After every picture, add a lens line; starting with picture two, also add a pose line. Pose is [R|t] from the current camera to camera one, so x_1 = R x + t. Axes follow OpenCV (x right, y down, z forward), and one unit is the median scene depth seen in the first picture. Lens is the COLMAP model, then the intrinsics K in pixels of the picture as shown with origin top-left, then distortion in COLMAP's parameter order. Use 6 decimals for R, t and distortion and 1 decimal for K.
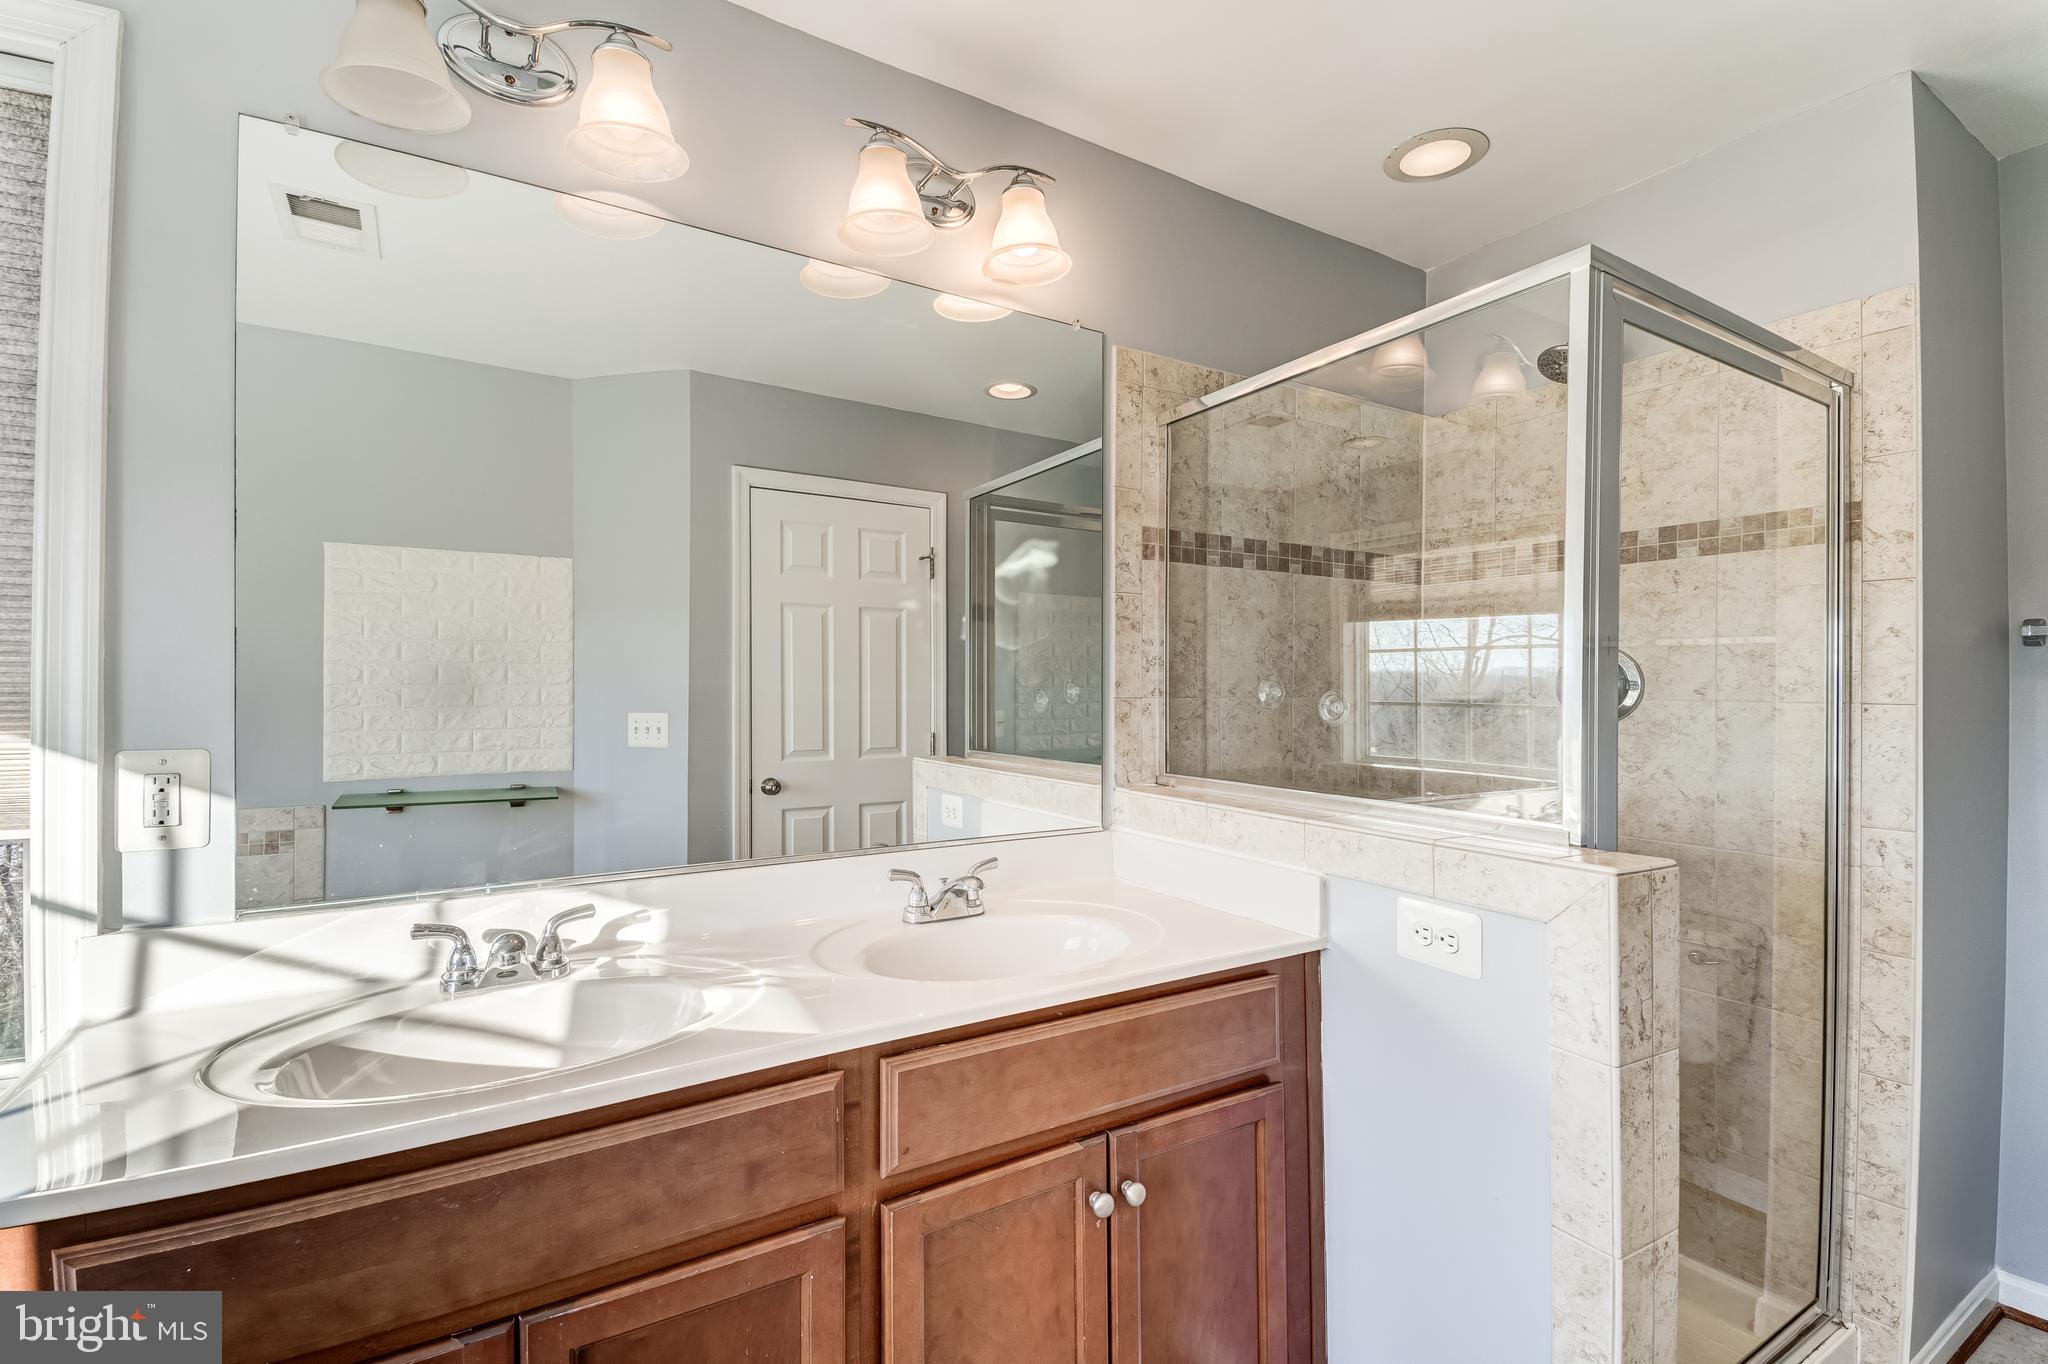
lens RADIAL K [[900.3, 0, 1025.7], [0, 900.3, 686.4], [0, 0, 1]] dist [0.038272, -0.025293]
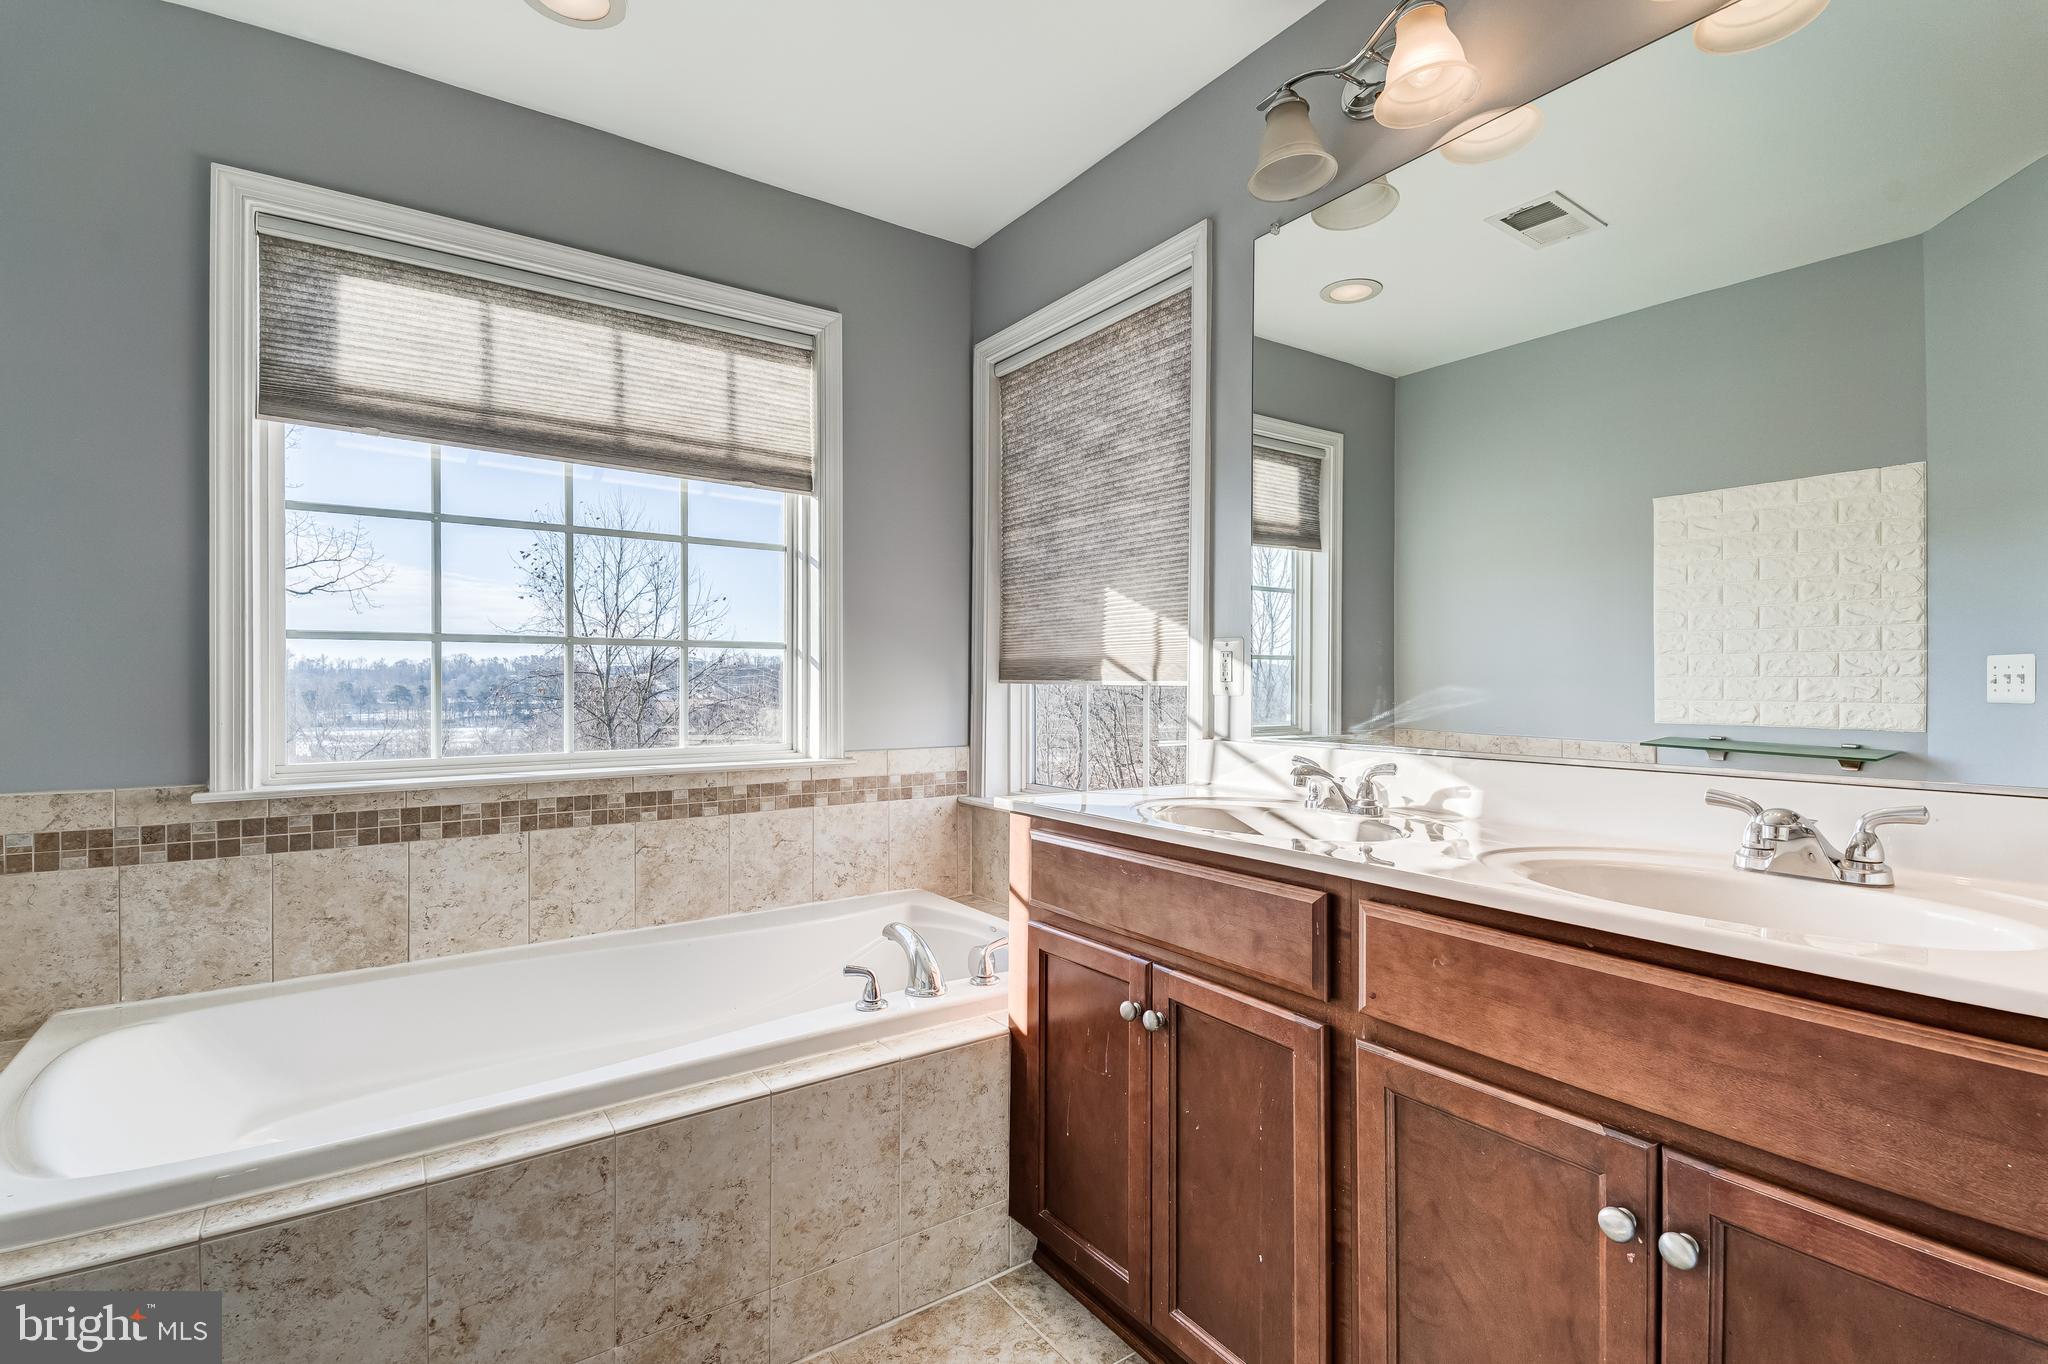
lens RADIAL K [[927.4, 0, 991.0], [0, 927.4, 676.9], [0, 0, 1]] dist [0.023387, -0.028486]
pose [[0.047166, 0.001415, -0.998886, 0.650736], [-0.004057, 0.999991, 0.001225, 0.119274], [0.998879, 0.003994, 0.047172, 0.394083]]
